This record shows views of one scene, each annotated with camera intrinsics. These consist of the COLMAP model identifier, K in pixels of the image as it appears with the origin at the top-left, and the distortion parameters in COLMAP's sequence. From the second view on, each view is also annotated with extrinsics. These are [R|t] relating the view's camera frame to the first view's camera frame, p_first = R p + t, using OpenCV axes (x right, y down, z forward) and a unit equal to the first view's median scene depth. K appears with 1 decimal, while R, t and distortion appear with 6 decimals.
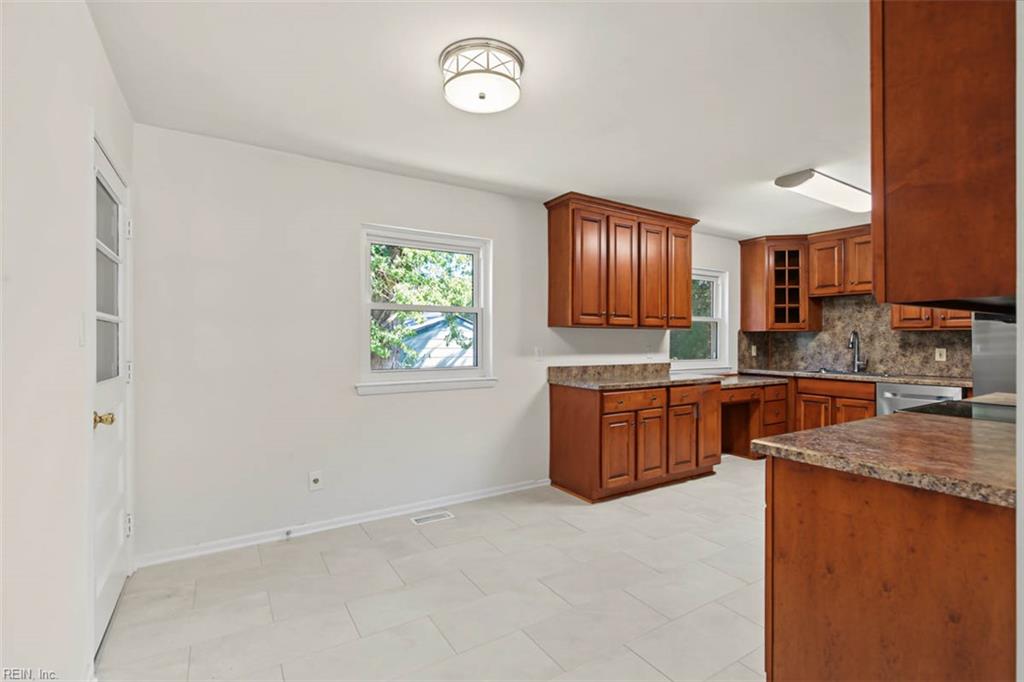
lens RADIAL K [[474.1, 0, 513.5], [0, 474.1, 337.7], [0, 0, 1]] dist [-0.001011, -0.000943]
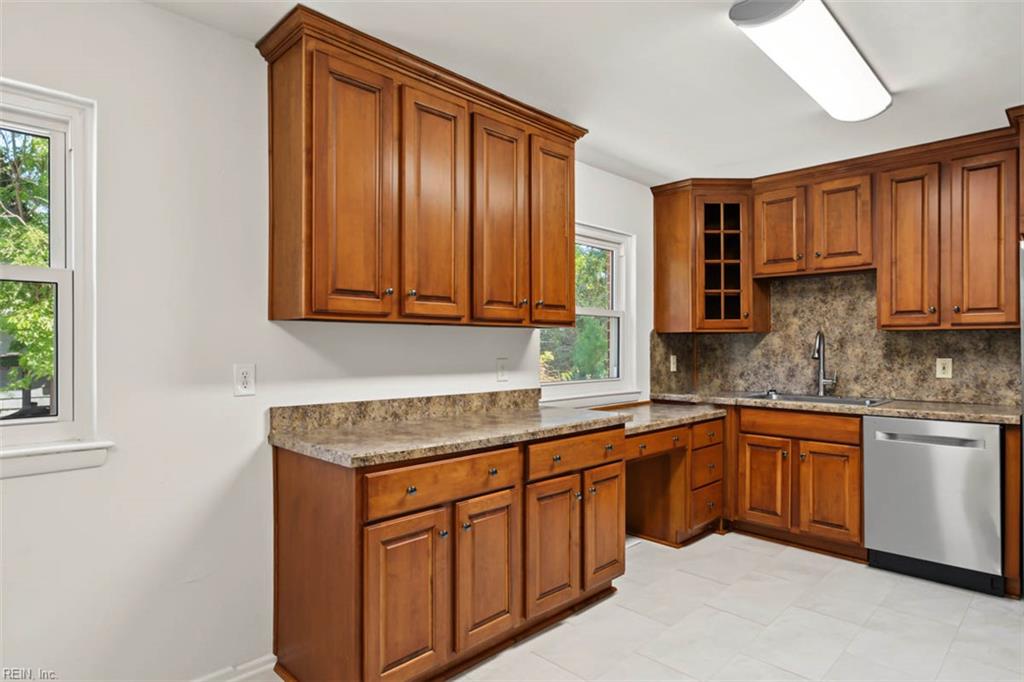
lens RADIAL K [[581.8, 0, 514.4], [0, 581.8, 344.9], [0, 0, 1]] dist [-0.003019, 0.001895]
pose [[0.974557, -0.003885, 0.224105, 0.161849], [0.003622, 0.999992, 0.001582, 0.000860], [-0.224109, -0.000730, 0.974564, 0.370608]]
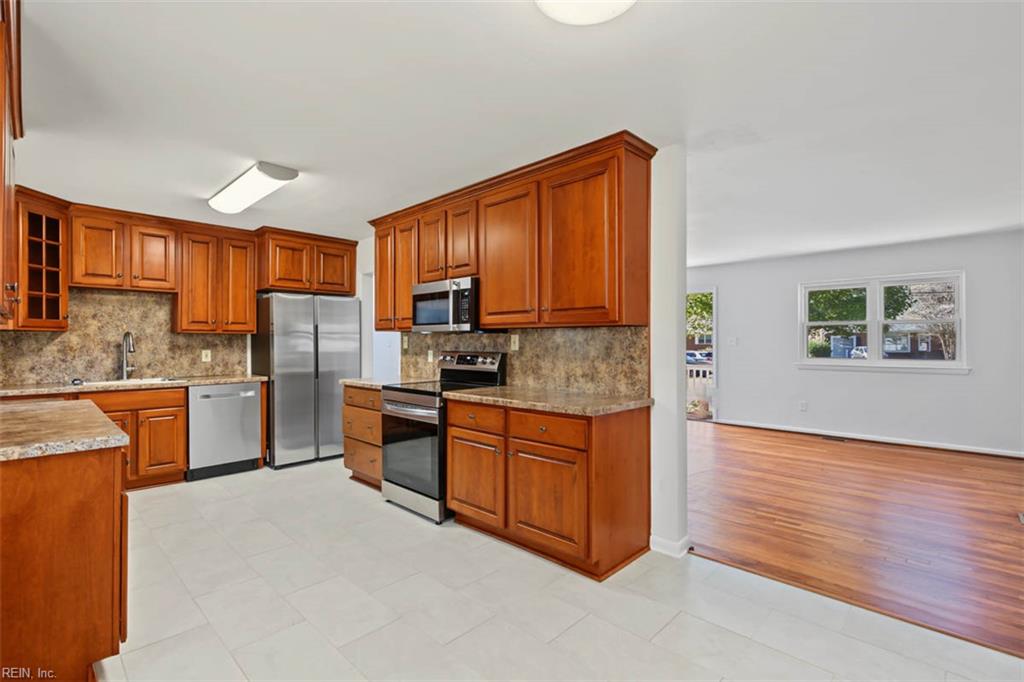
lens RADIAL K [[466.2, 0, 525.1], [0, 466.2, 340.4], [0, 0, 1]] dist [-0.000855, -0.000923]
pose [[-0.246923, -0.000486, 0.969035, -0.318558], [-0.001777, 0.999998, 0.000049, -0.000702], [-0.969033, -0.001710, -0.246924, 0.569038]]
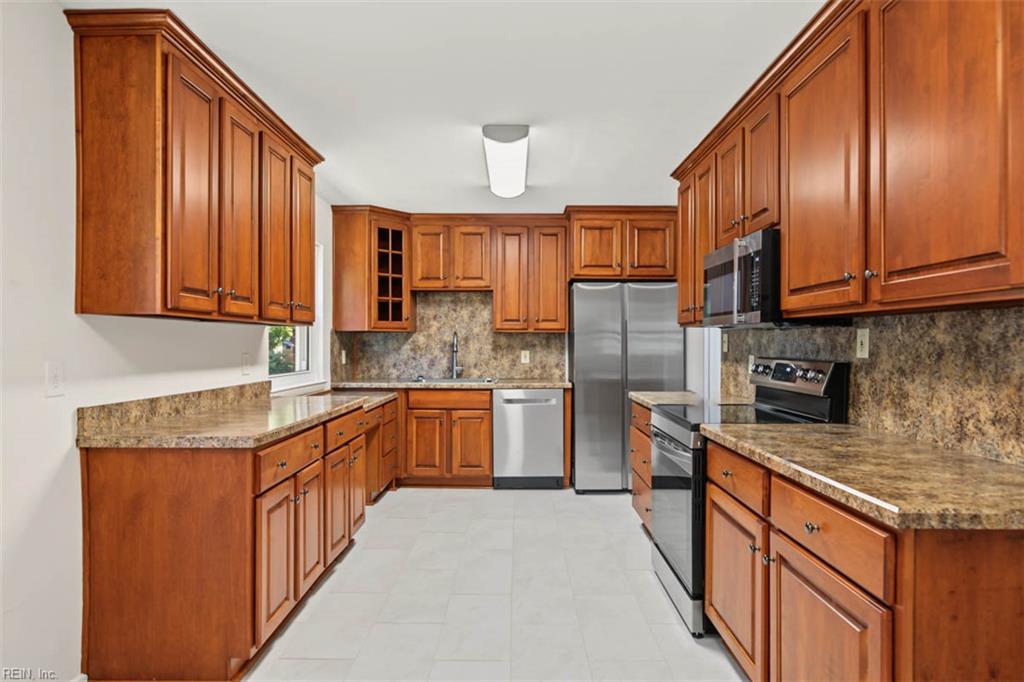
lens RADIAL K [[573.2, 0, 520.9], [0, 573.2, 343.0], [0, 0, 1]] dist [0.001074, 0.001883]
pose [[0.536222, -0.003705, 0.844069, -0.132459], [-0.001394, 0.999985, 0.005275, 0.000205], [-0.844076, -0.004005, 0.536209, 0.362403]]
